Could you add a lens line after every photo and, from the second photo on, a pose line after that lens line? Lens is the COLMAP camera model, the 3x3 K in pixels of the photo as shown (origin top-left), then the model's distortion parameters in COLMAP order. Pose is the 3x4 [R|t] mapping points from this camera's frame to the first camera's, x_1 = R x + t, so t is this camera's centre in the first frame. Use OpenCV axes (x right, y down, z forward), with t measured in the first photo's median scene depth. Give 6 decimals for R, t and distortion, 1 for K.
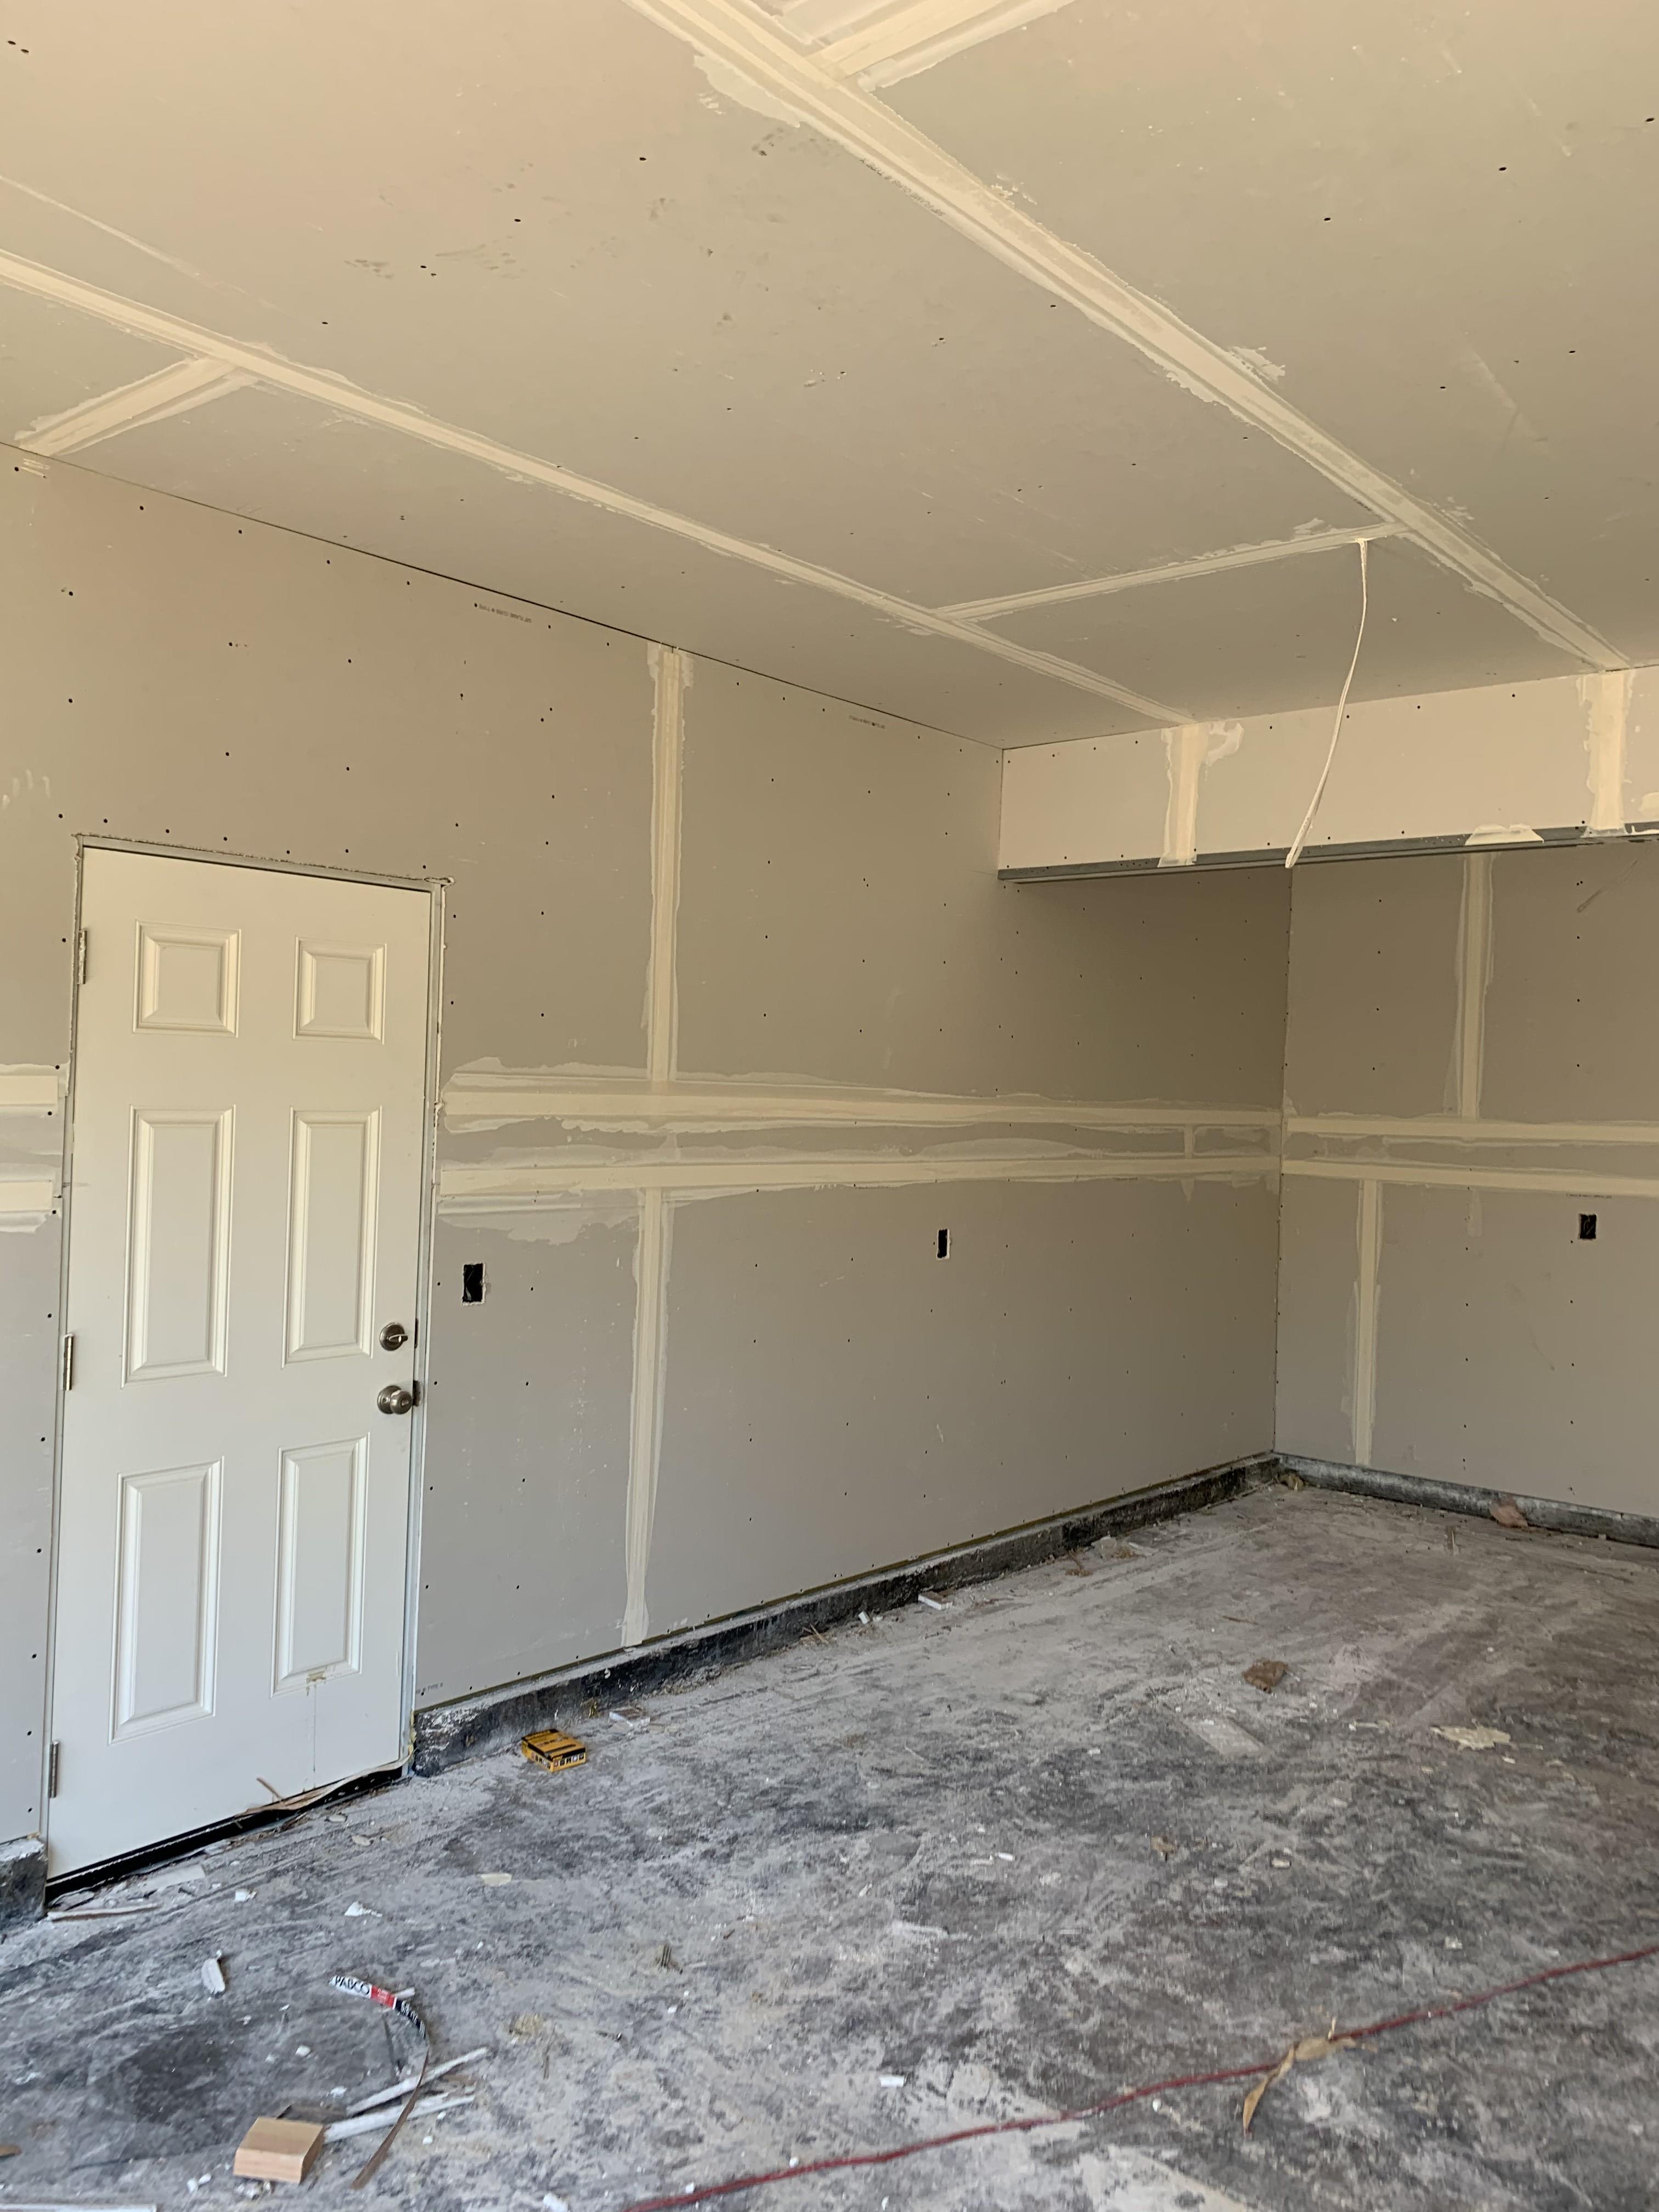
lens RADIAL K [[1681.5, 0, 845.7], [0, 1681.5, 1113.5], [0, 0, 1]] dist [-0.013200, -0.007501]
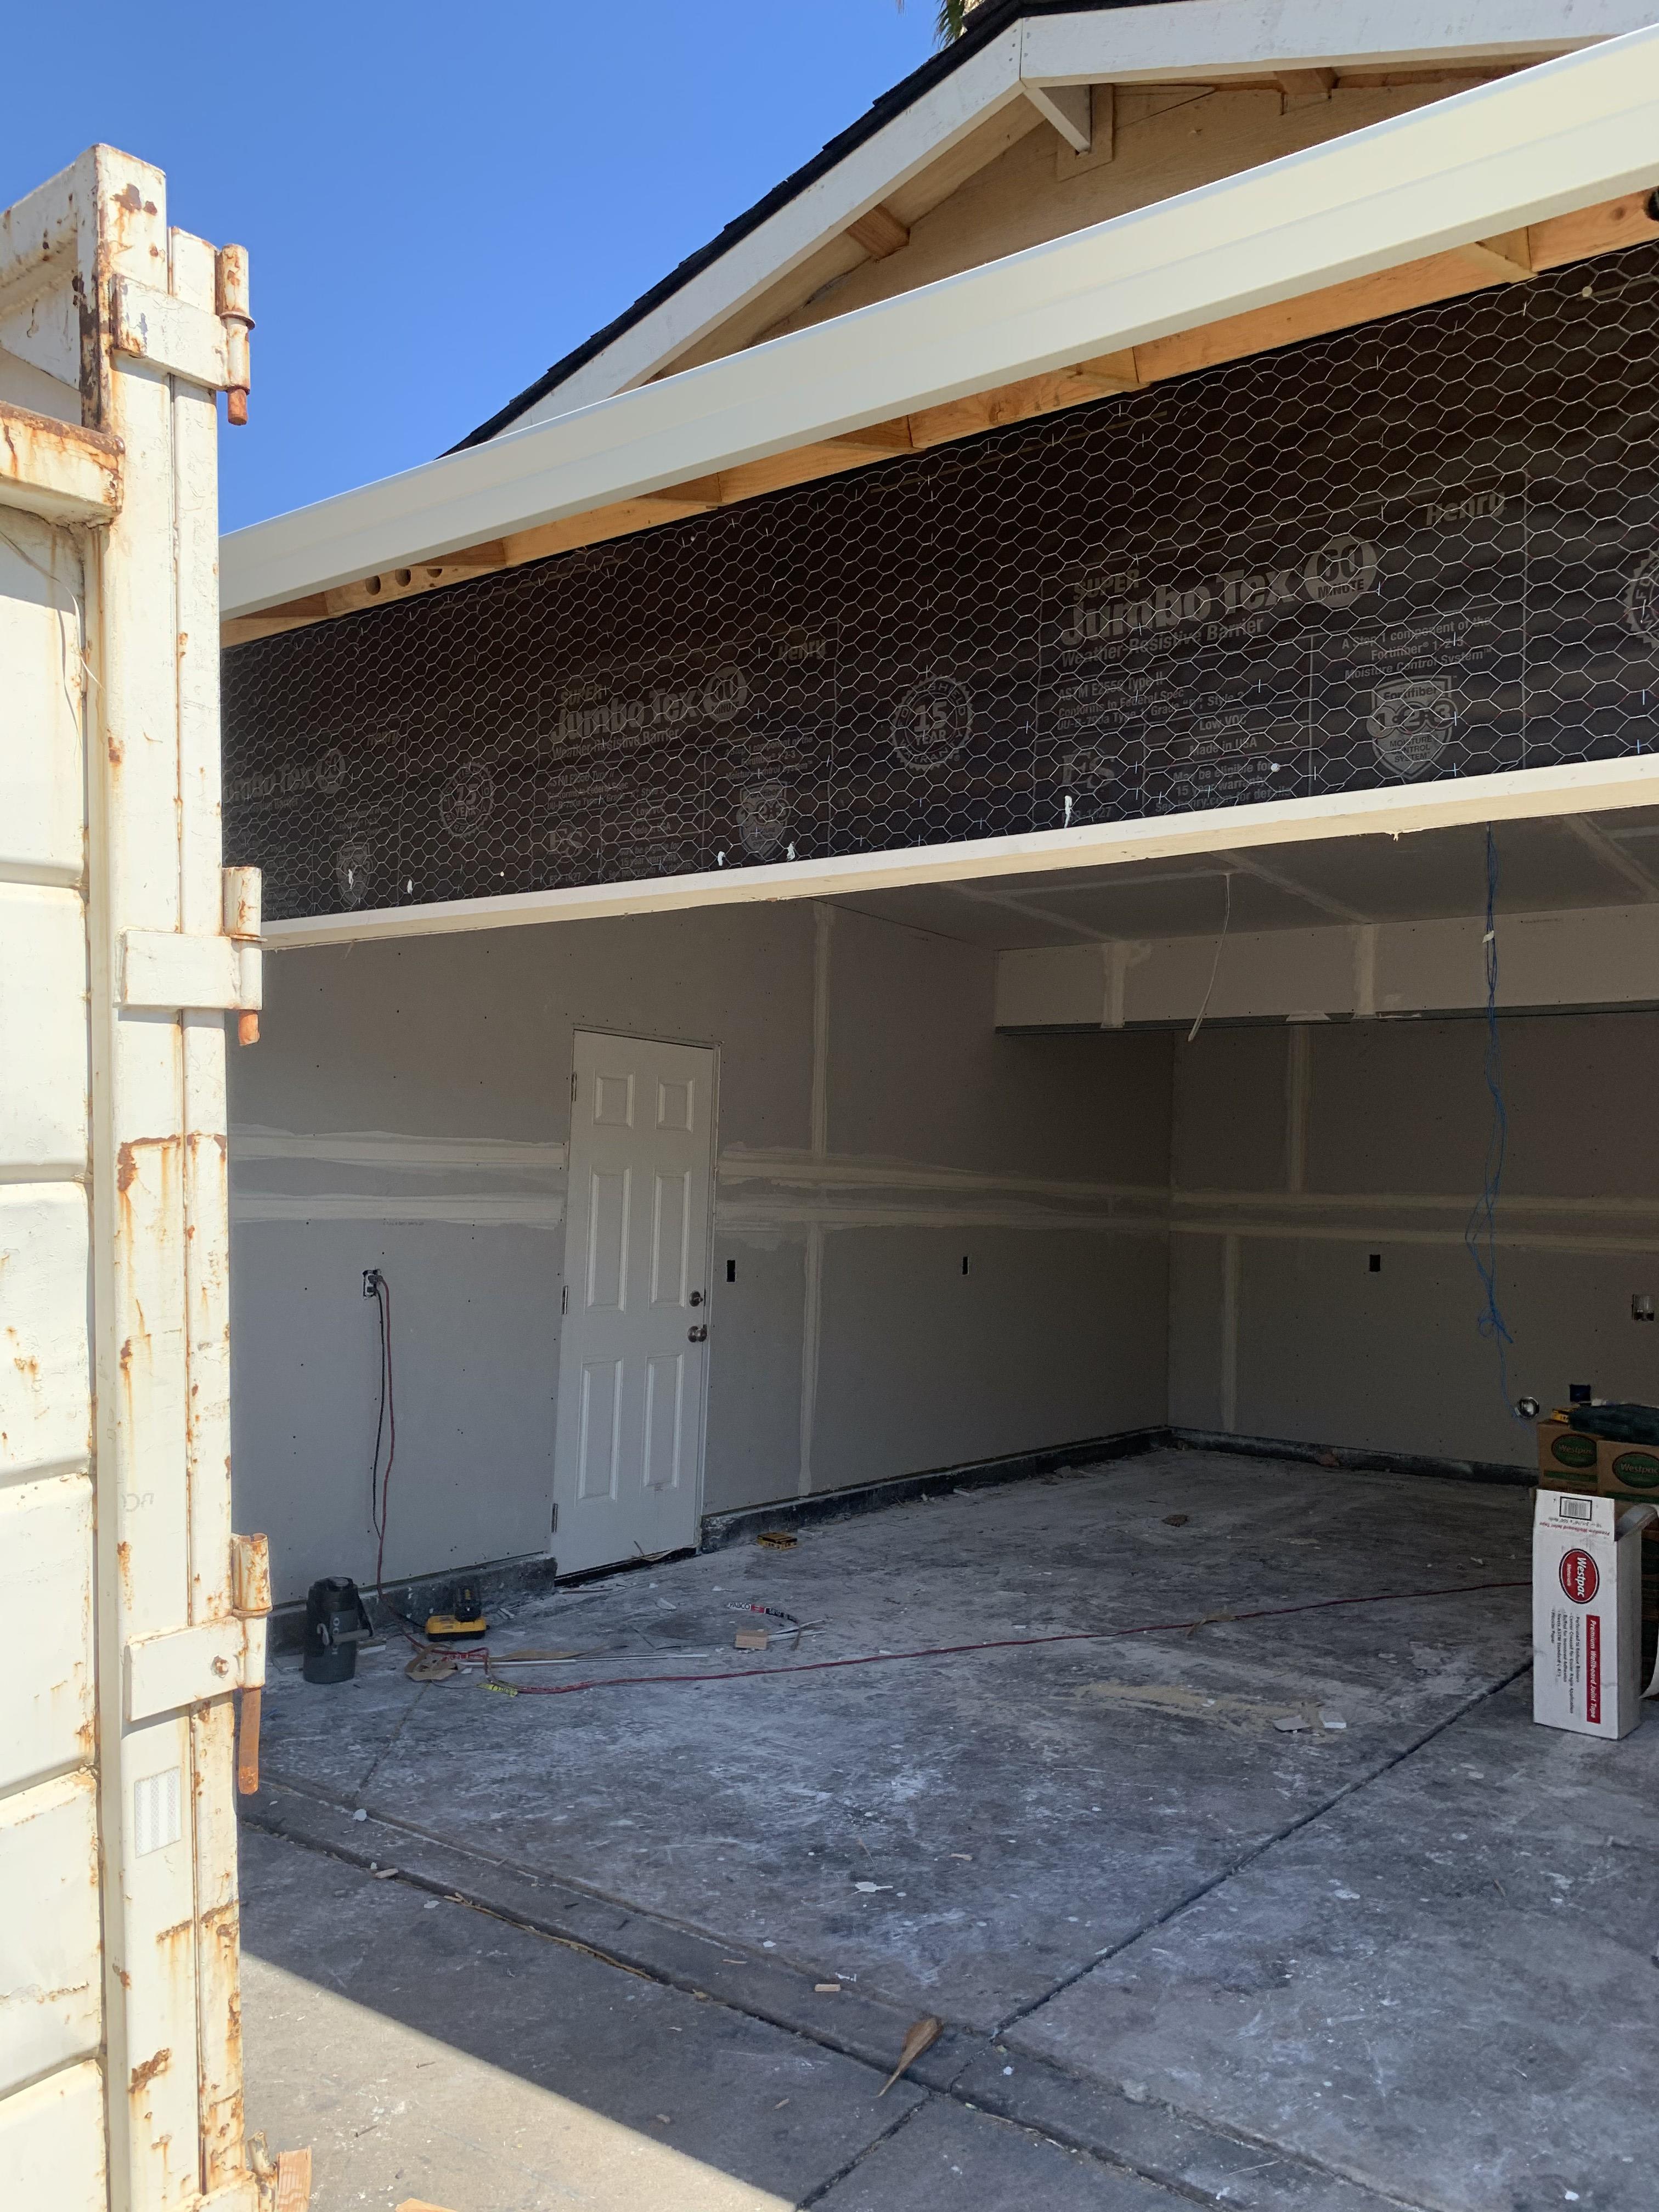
lens RADIAL K [[1681.5, 0, 820.0], [0, 1681.5, 1102.0], [0, 0, 1]] dist [-0.013200, -0.007501]
pose [[0.997703, 0.006581, 0.067427, -0.233809], [-0.001938, 0.997635, -0.068707, 0.042666], [-0.067719, 0.068419, 0.995356, -0.711181]]
